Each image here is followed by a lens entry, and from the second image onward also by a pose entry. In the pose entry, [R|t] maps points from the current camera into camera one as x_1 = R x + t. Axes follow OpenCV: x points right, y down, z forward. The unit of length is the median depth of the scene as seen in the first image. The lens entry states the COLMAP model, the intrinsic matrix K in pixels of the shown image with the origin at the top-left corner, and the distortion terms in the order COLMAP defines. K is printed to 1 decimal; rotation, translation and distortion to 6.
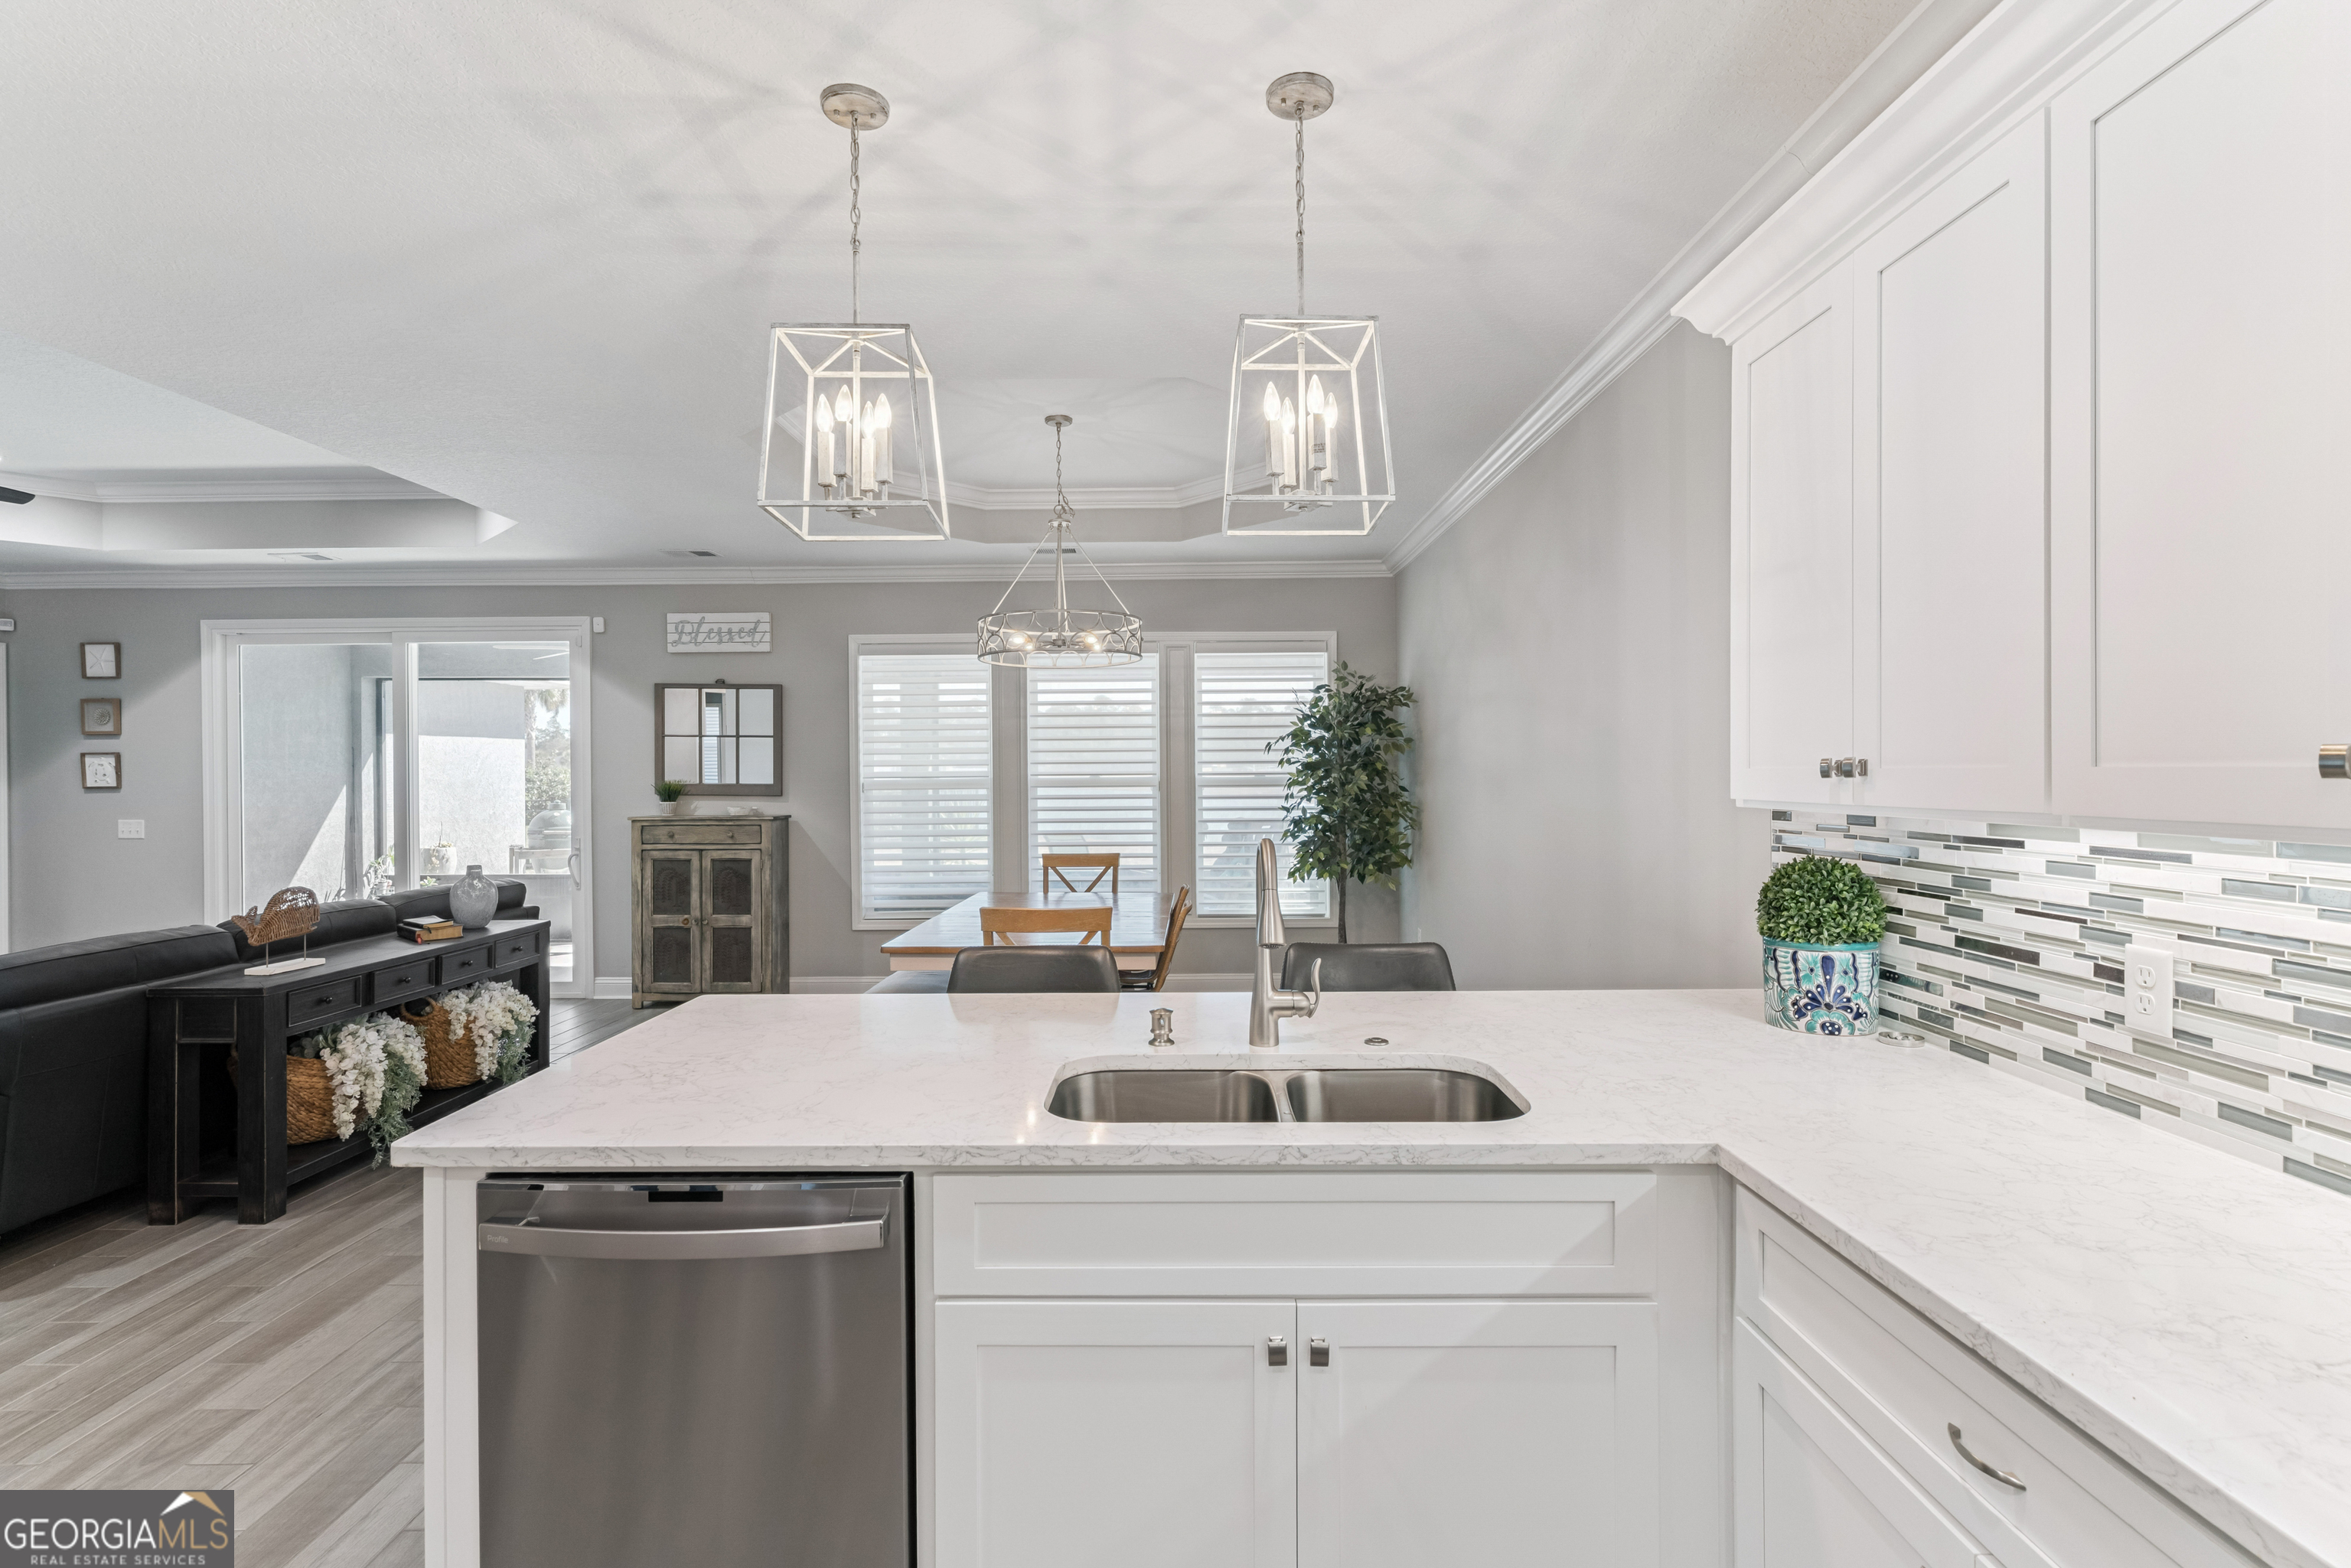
lens RADIAL K [[1123.1, 0, 1169.9], [0, 1123.1, 774.1], [0, 0, 1]] dist [0.002784, -0.000876]
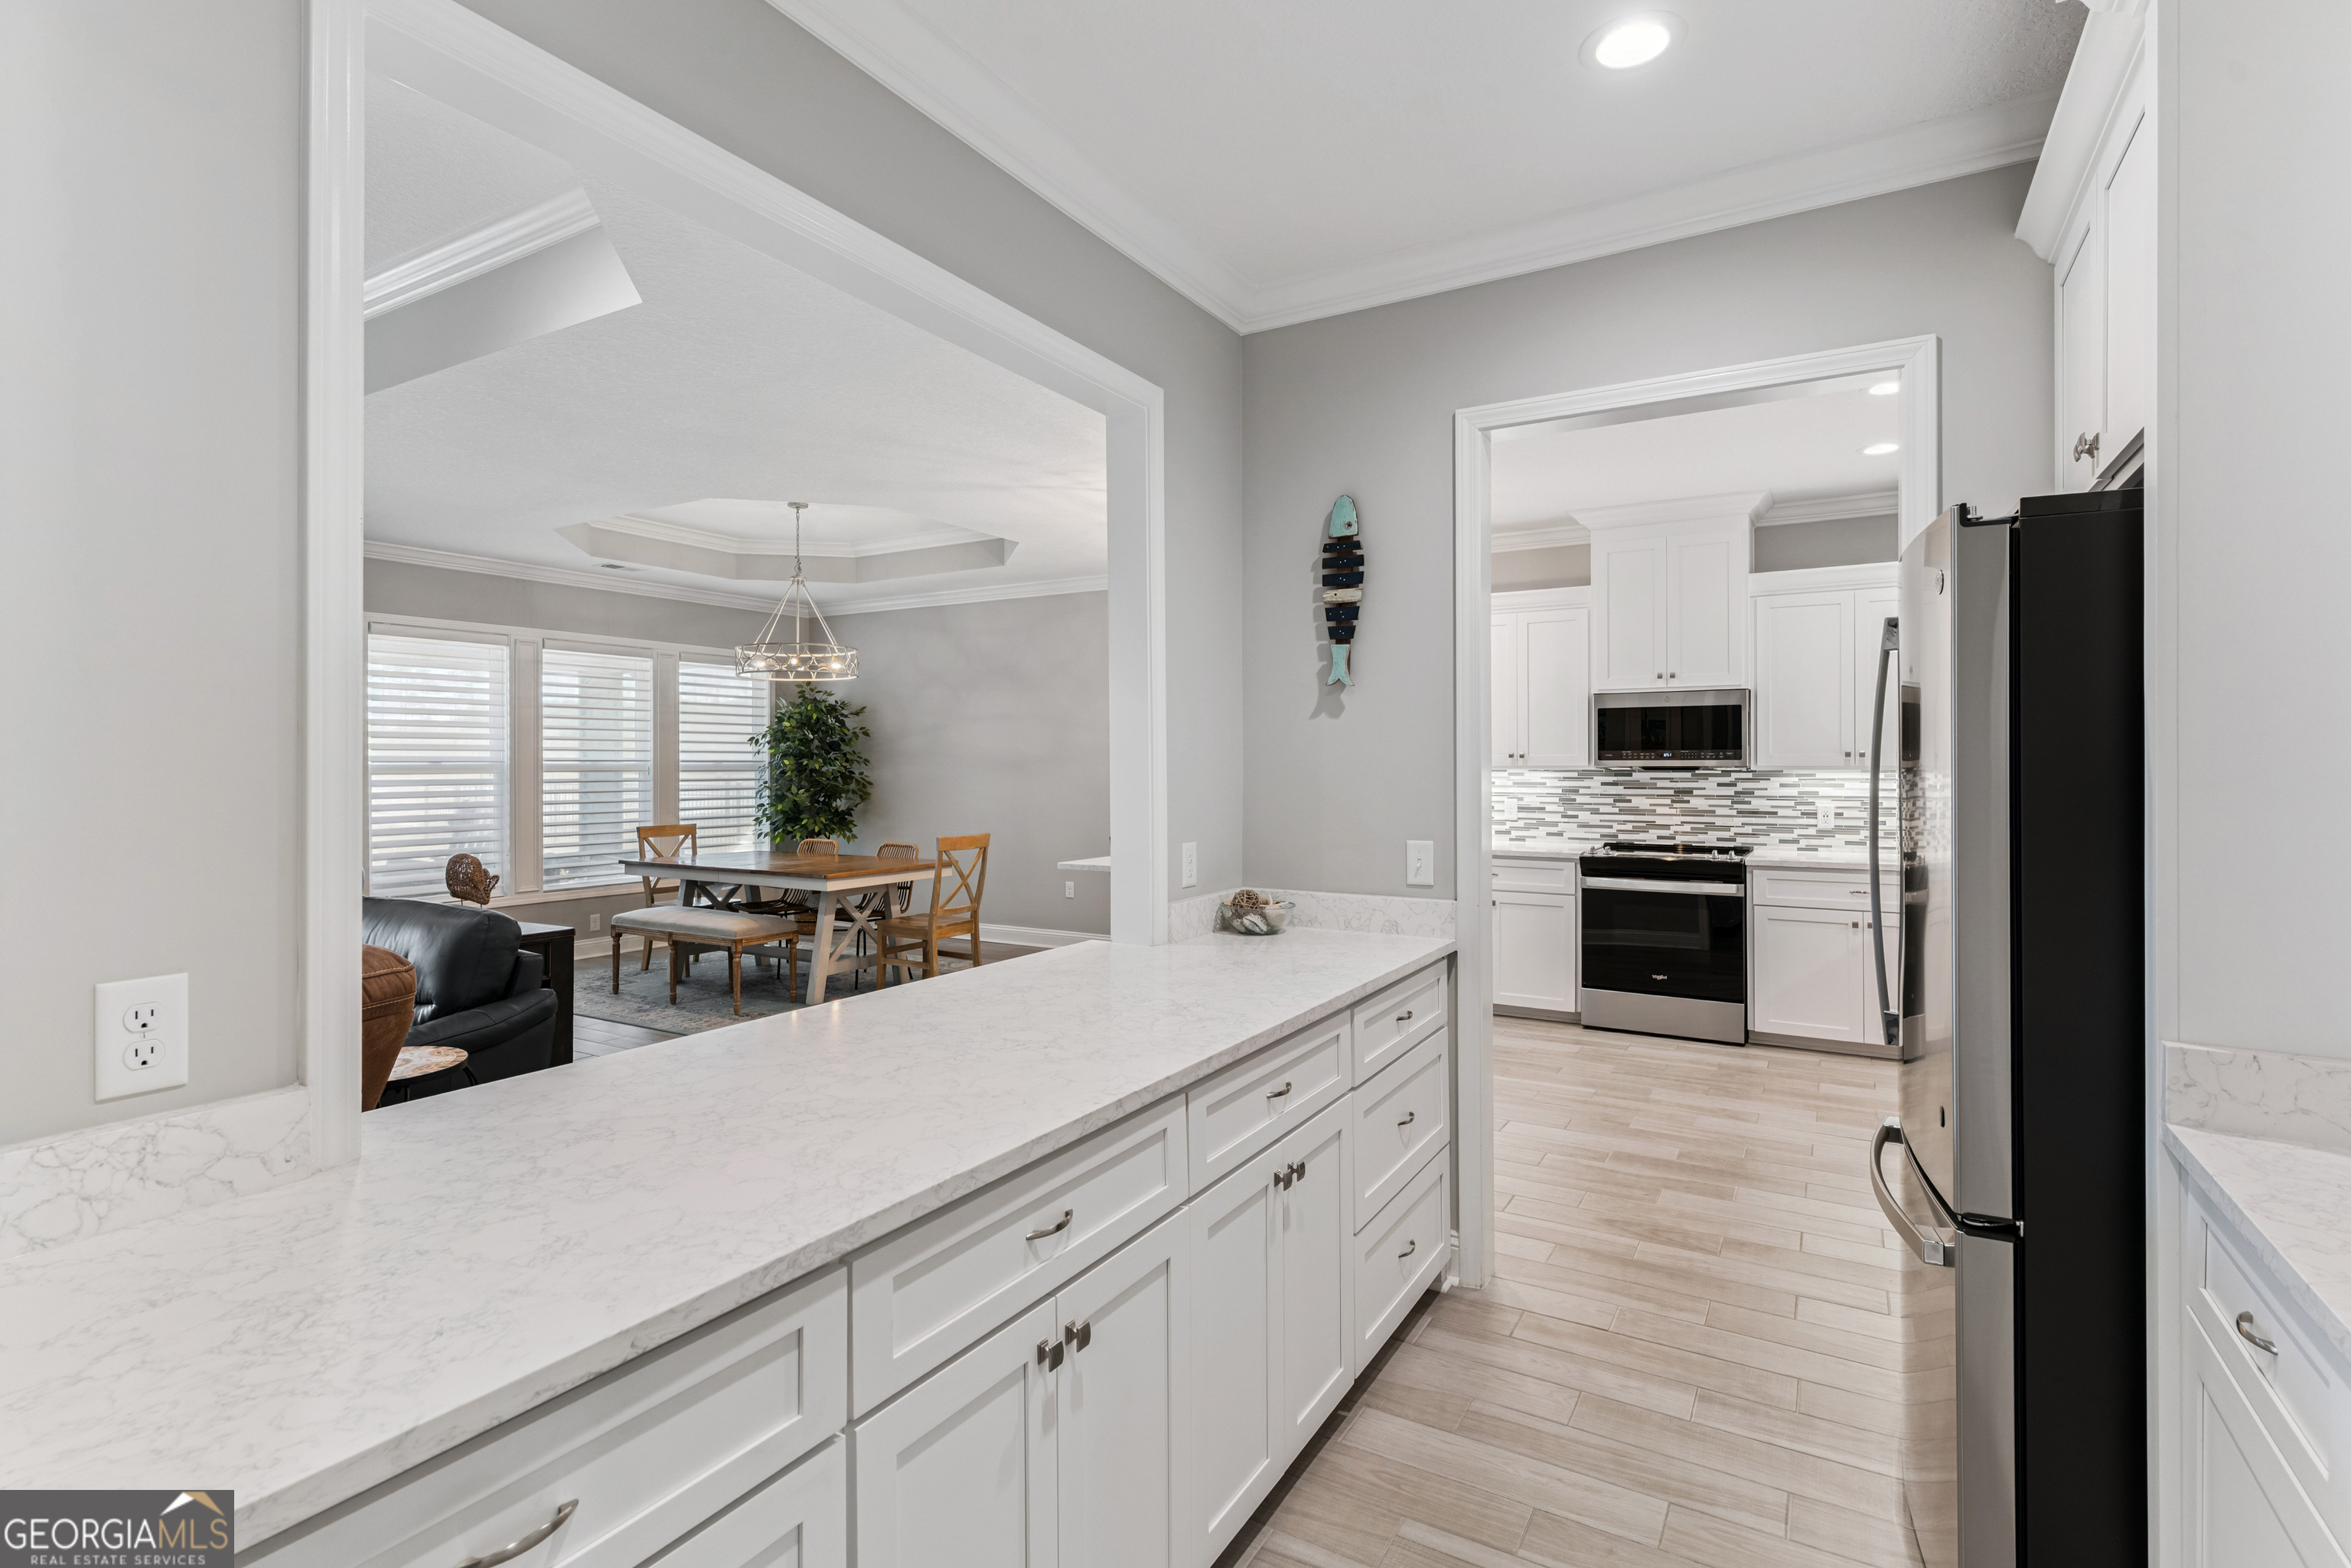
lens RADIAL K [[1123.1, 0, 1159.7], [0, 1123.1, 758.9], [0, 0, 1]] dist [0.002784, -0.000876]
pose [[0.505704, 0.010662, 0.862641, -0.835383], [-0.000017, 0.999924, -0.012349, 0.014089], [-0.862707, 0.006230, 0.505666, -0.069218]]
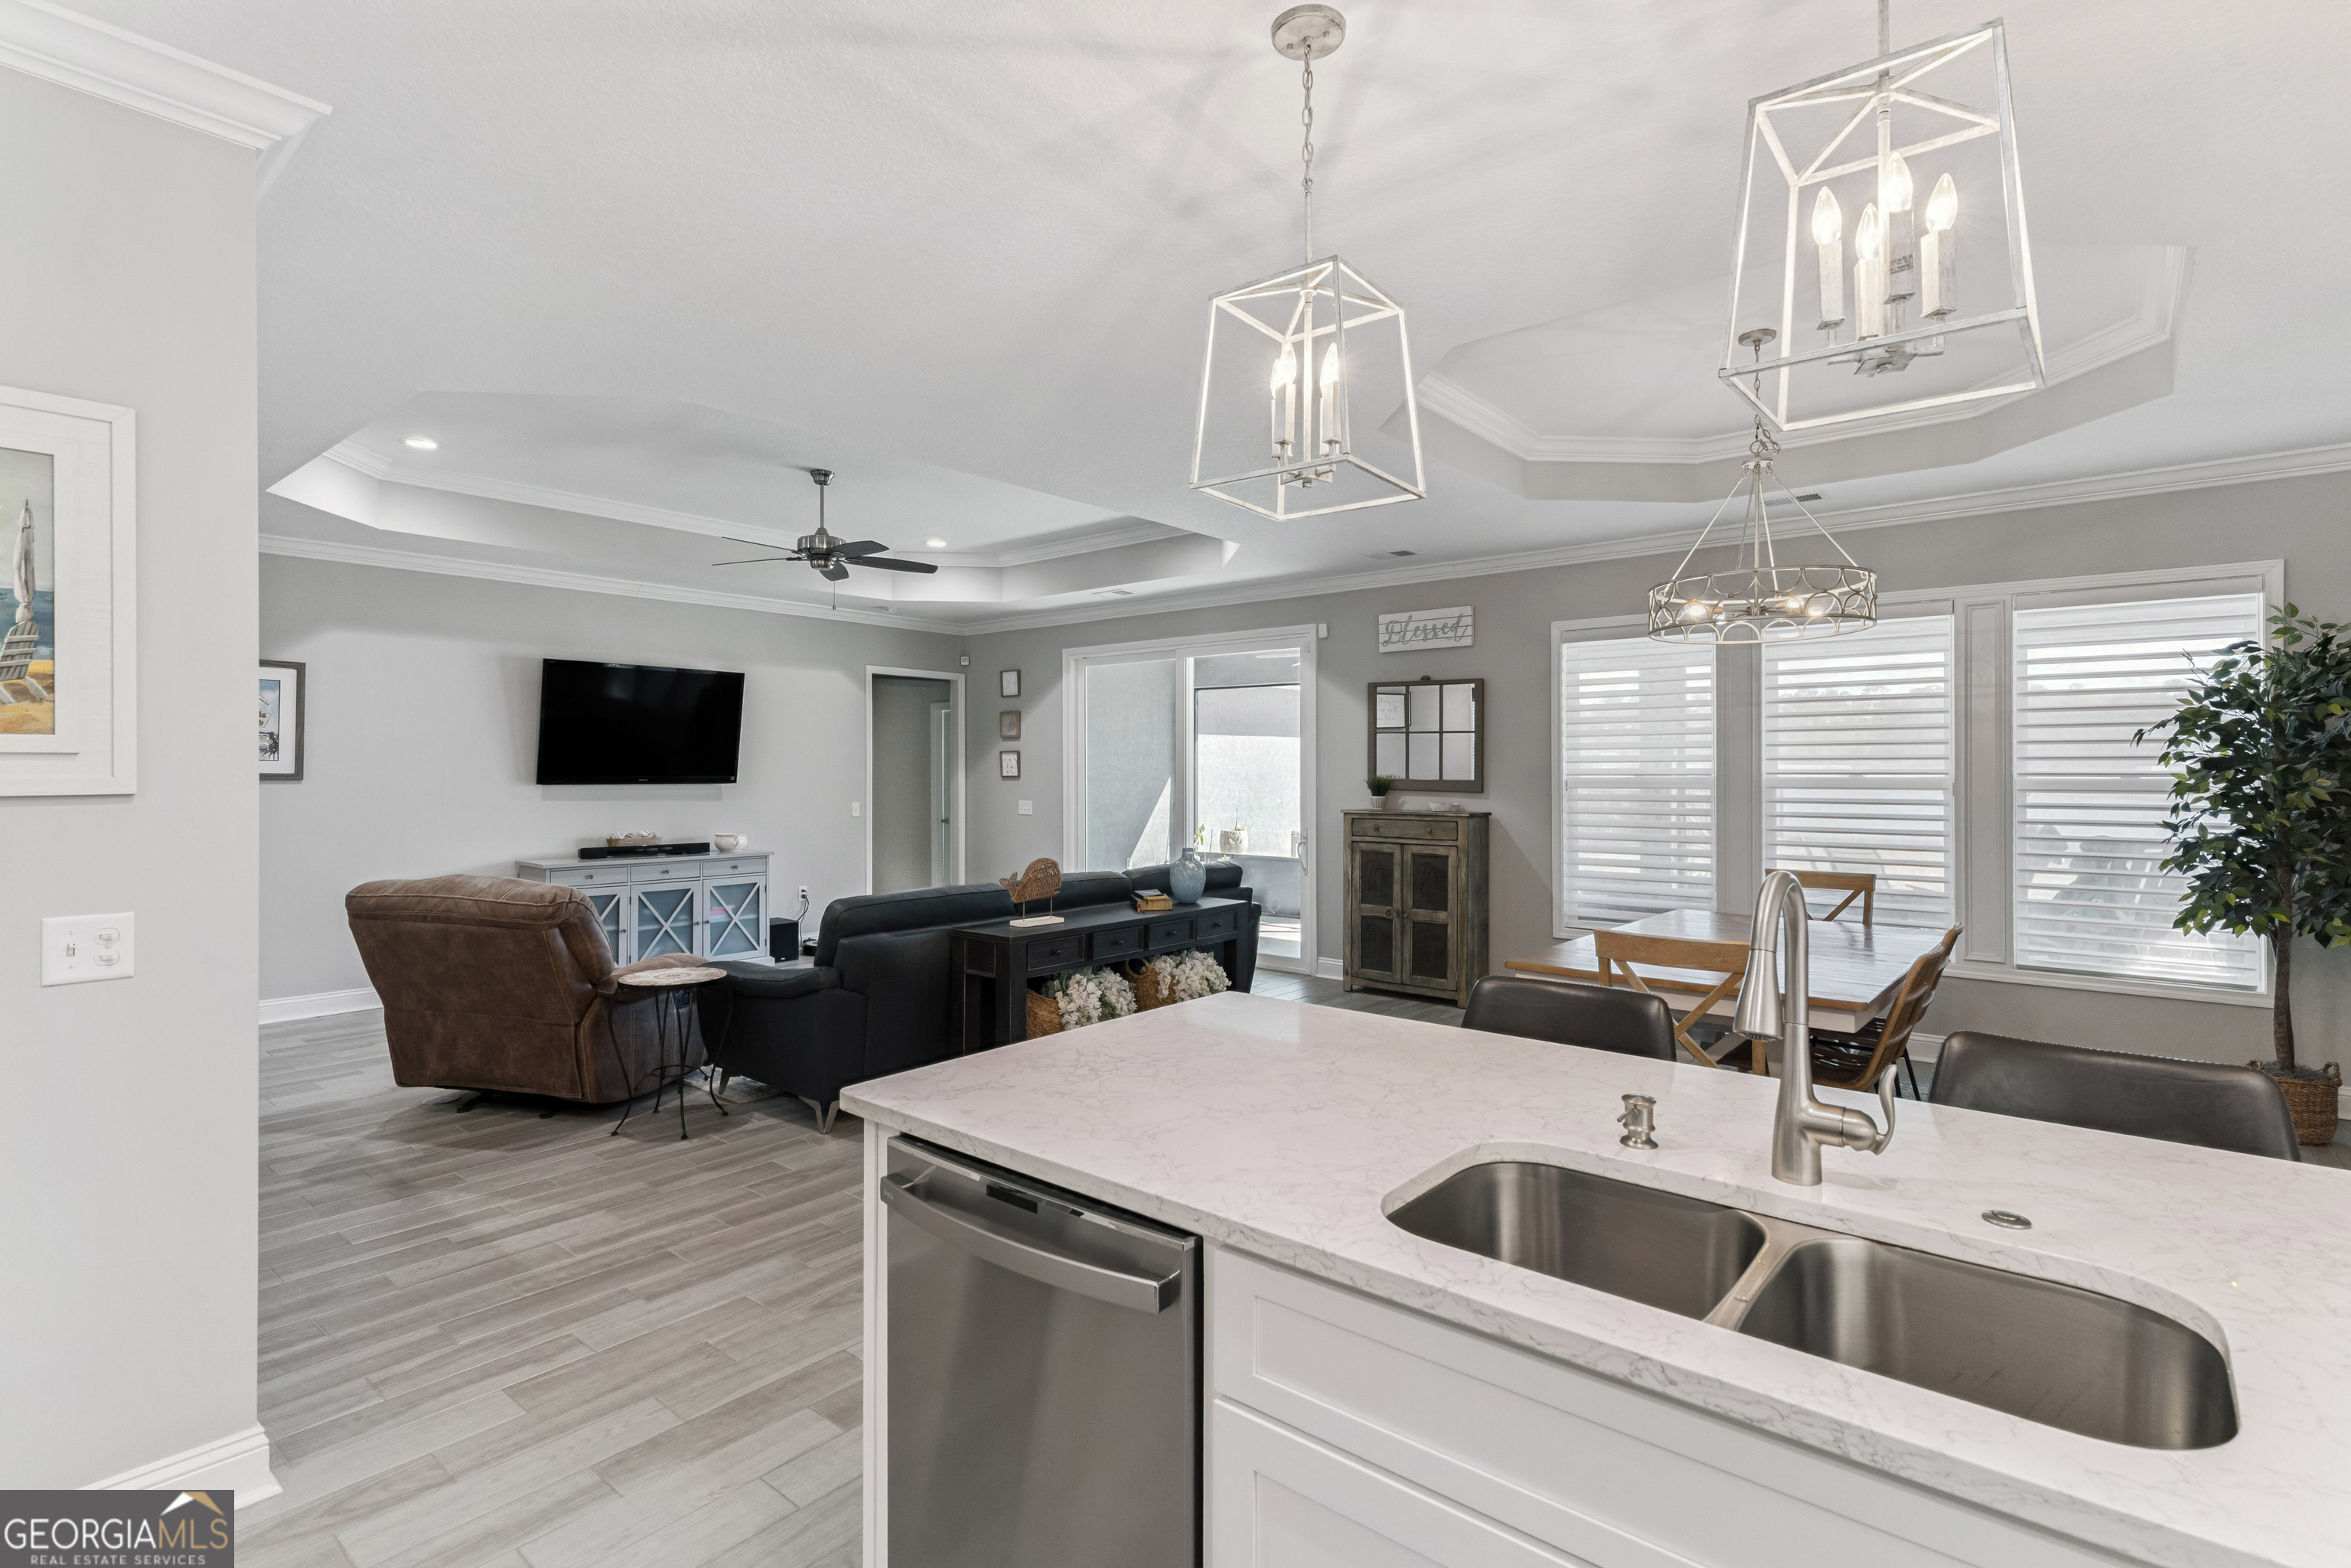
lens RADIAL K [[1123.1, 0, 1163.7], [0, 1123.1, 768.8], [0, 0, 1]] dist [0.002784, -0.000876]
pose [[0.769362, 0.006383, -0.638782, 0.071614], [-0.007026, 0.999974, 0.001530, -0.000800], [0.638775, 0.003311, 0.769387, 0.078798]]
